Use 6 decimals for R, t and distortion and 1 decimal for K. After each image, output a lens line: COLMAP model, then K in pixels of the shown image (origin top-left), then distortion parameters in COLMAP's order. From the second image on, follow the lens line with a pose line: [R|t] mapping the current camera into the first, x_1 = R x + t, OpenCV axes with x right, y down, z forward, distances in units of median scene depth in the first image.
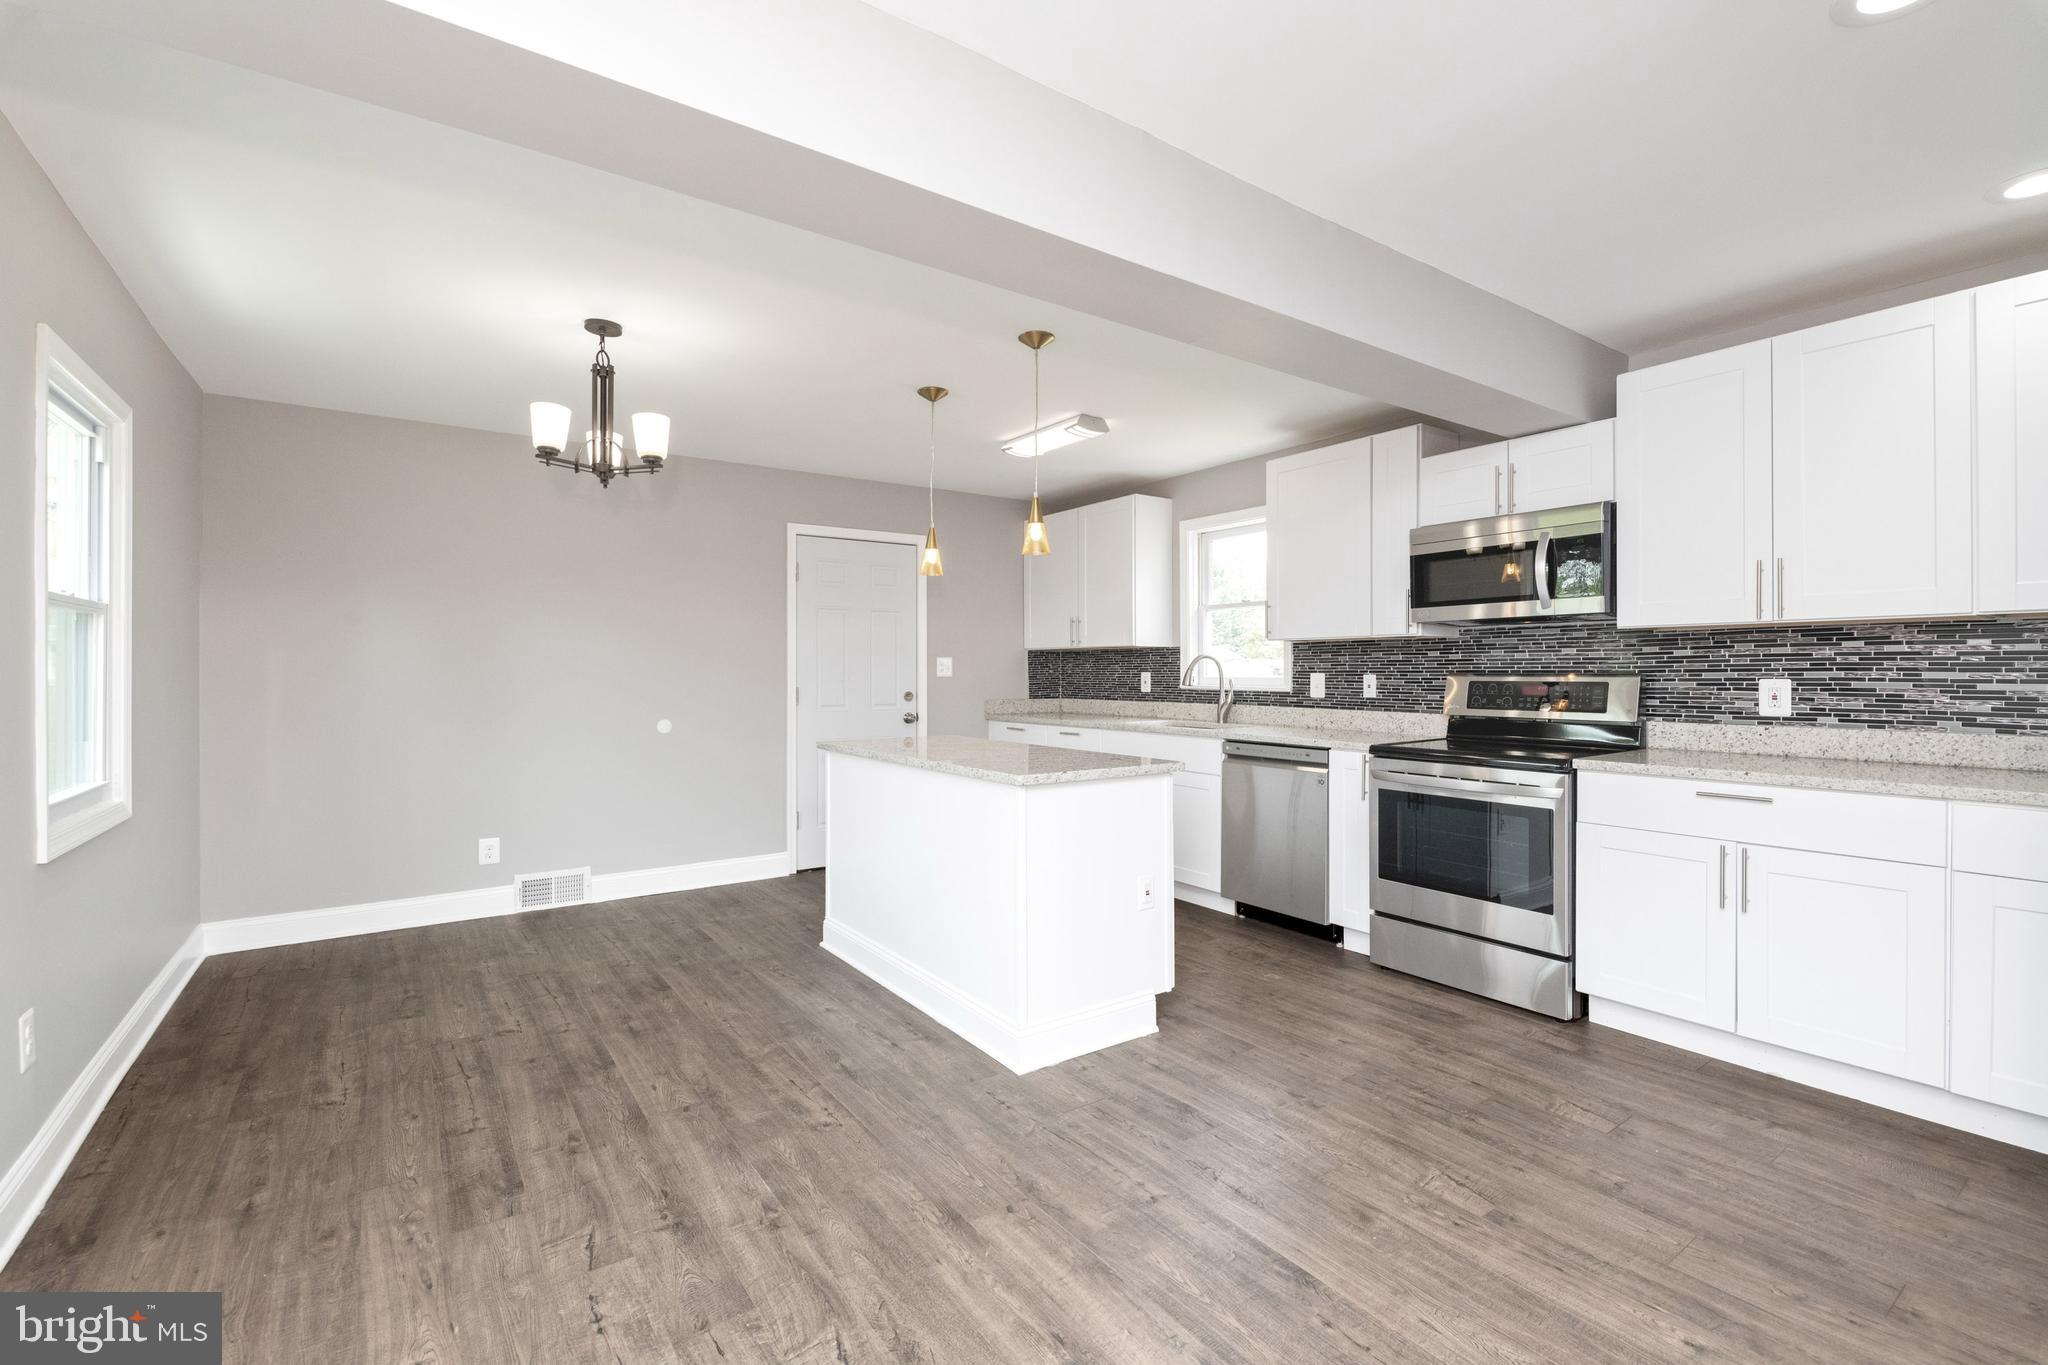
lens RADIAL K [[884.9, 0, 1035.0], [0, 884.9, 672.5], [0, 0, 1]] dist [0.007396, -0.010273]
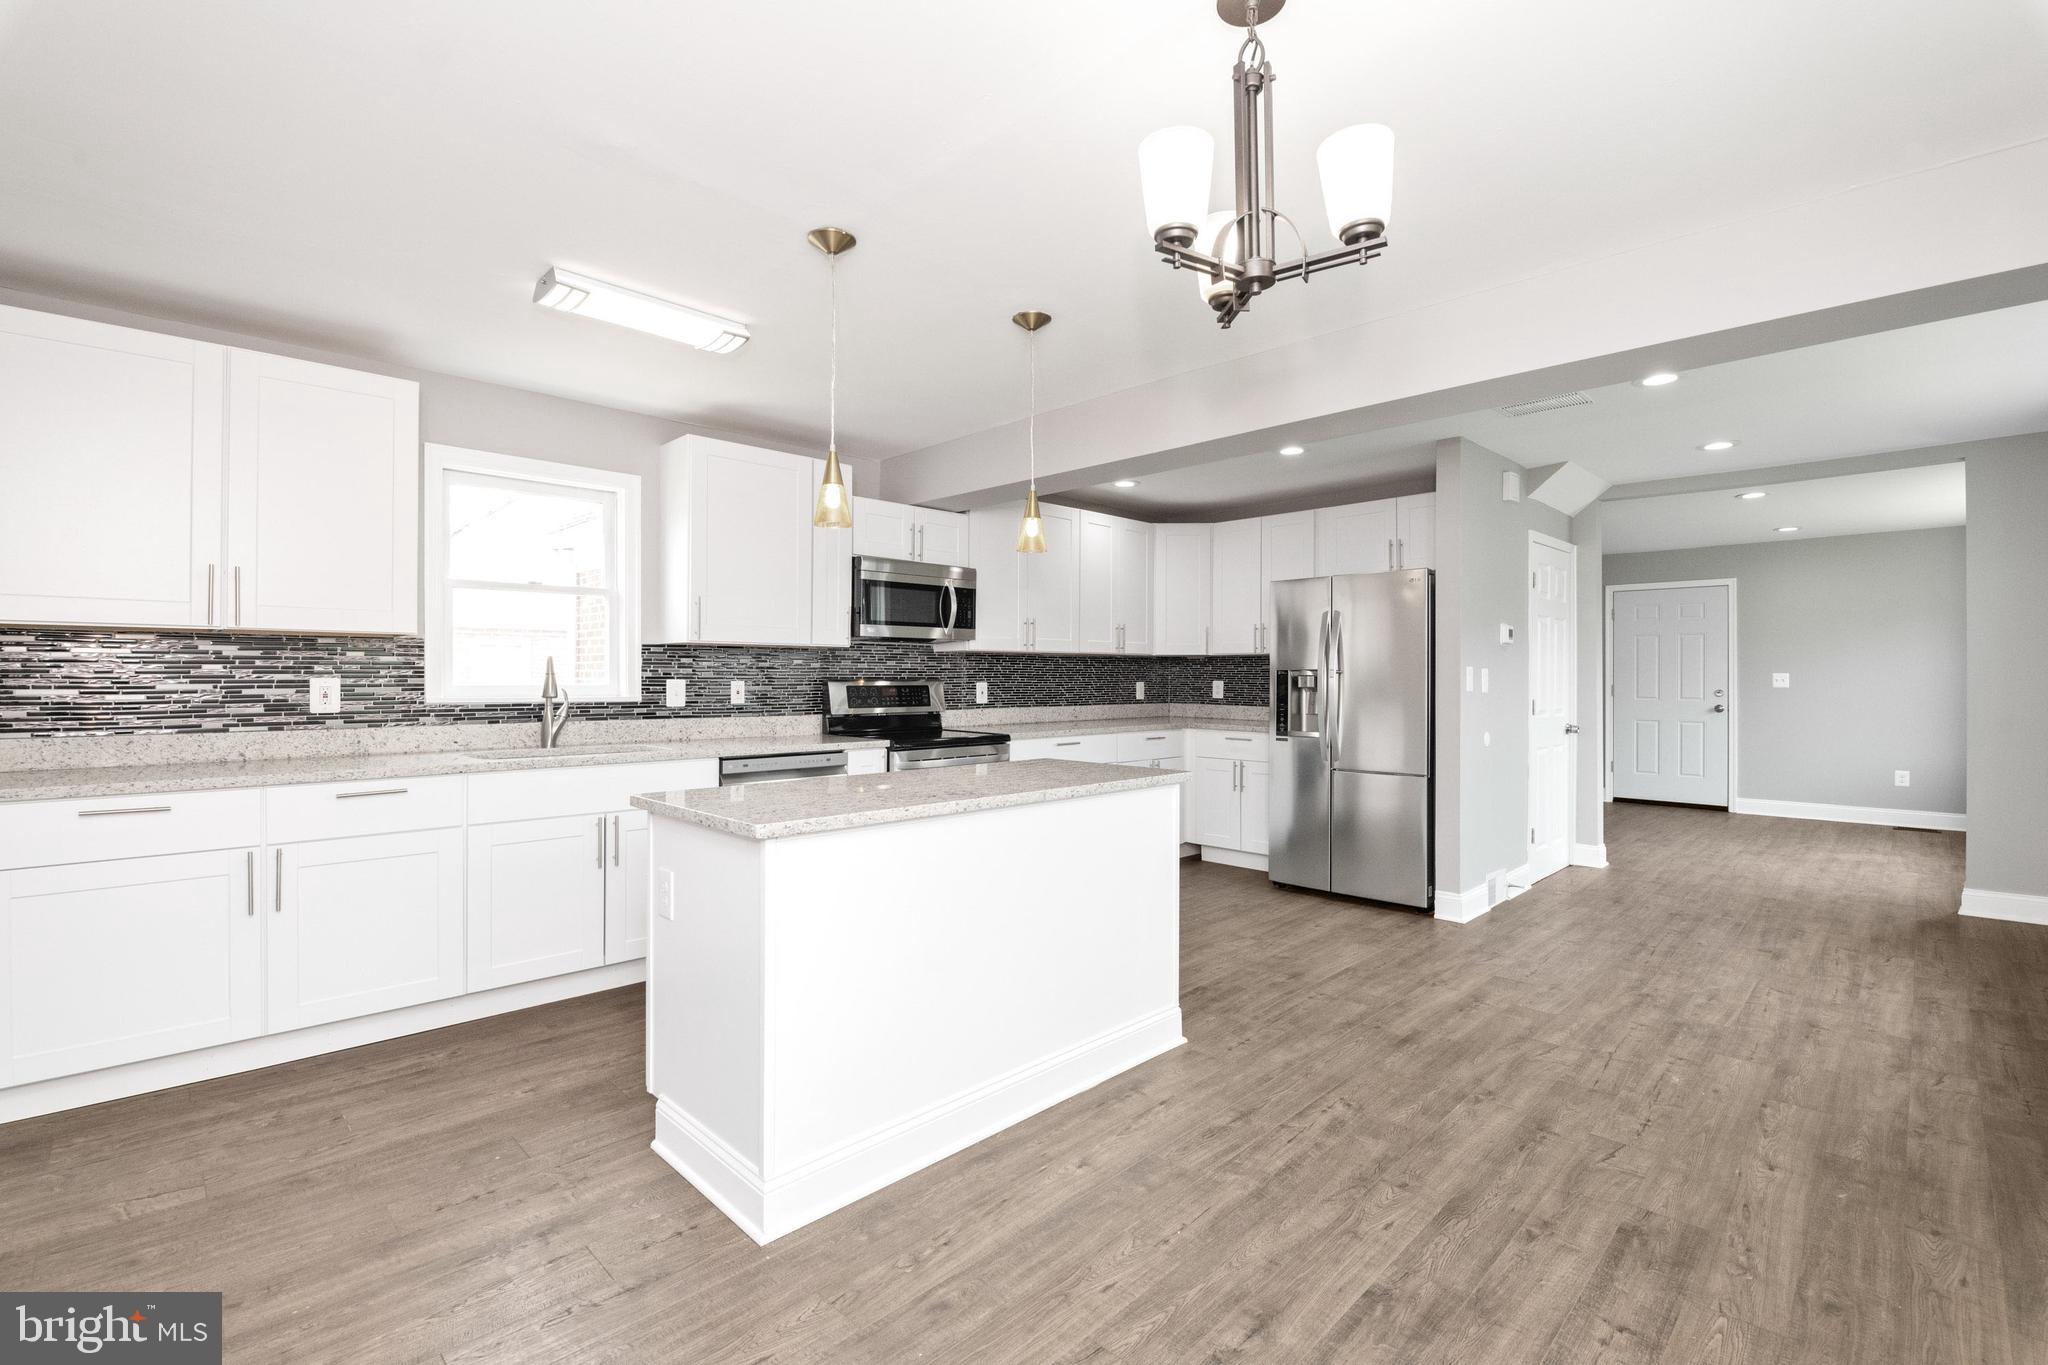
lens RADIAL K [[901.1, 0, 1024.0], [0, 901.1, 671.4], [0, 0, 1]] dist [-0.001331, -0.009676]
pose [[-0.155535, 0.006895, 0.987806, -0.969320], [-0.000969, 0.999974, -0.007132, -0.001944], [-0.987830, -0.002067, -0.155524, 1.208681]]
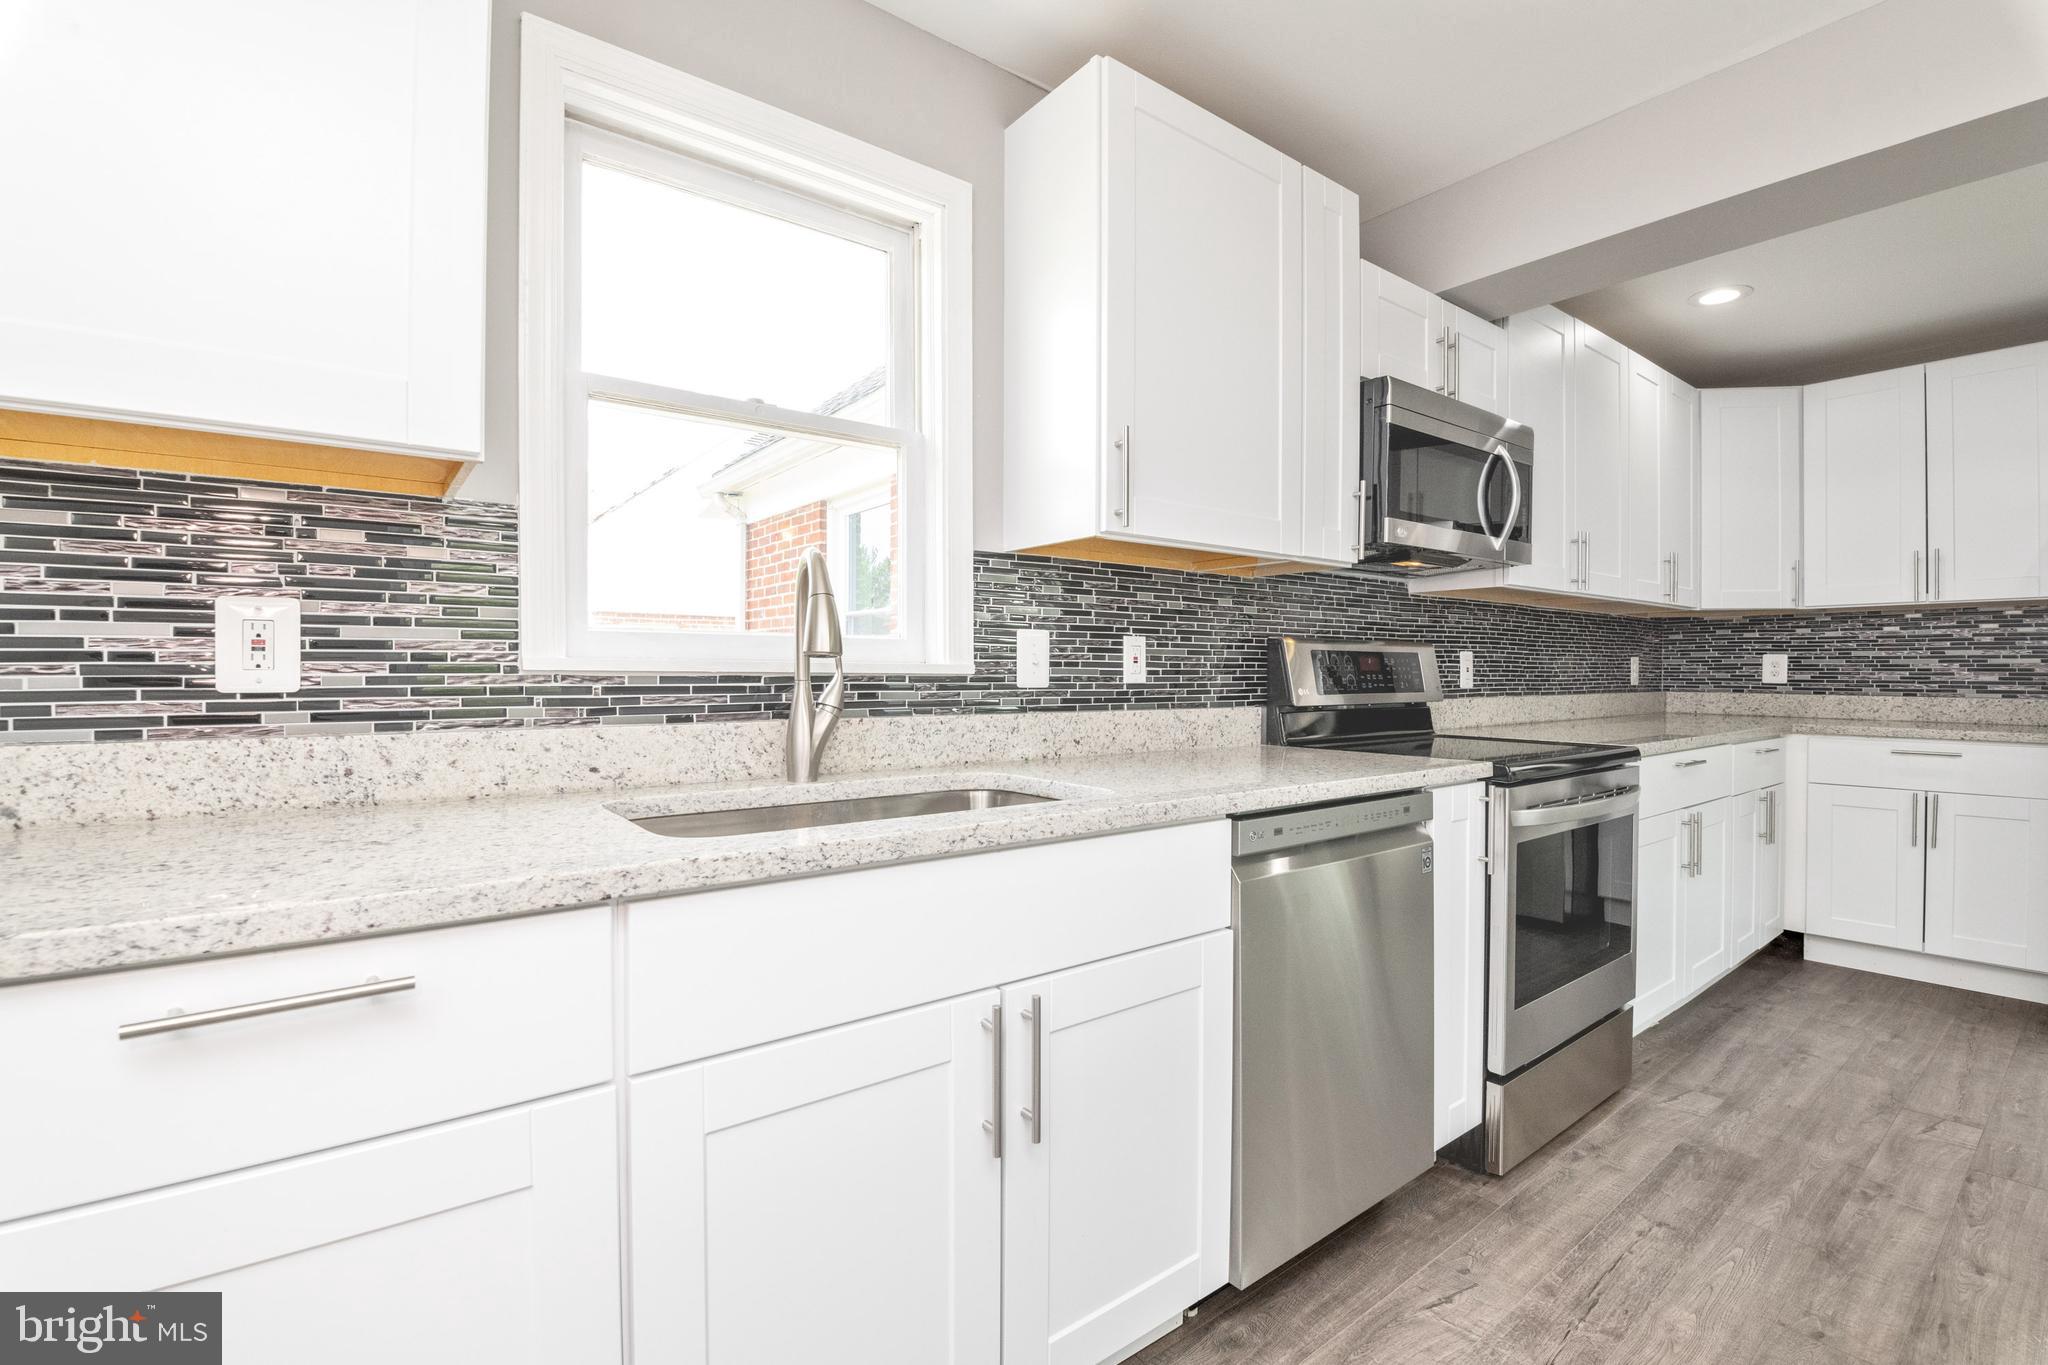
lens RADIAL K [[901.1, 0, 1024.0], [0, 901.1, 682.5], [0, 0, 1]] dist [-0.014955, -0.009062]
pose [[-0.033155, -0.009752, 0.999403, -0.167429], [-0.000146, 0.999952, 0.009752, 0.033113], [-0.999450, 0.000177, -0.033155, 1.550598]]
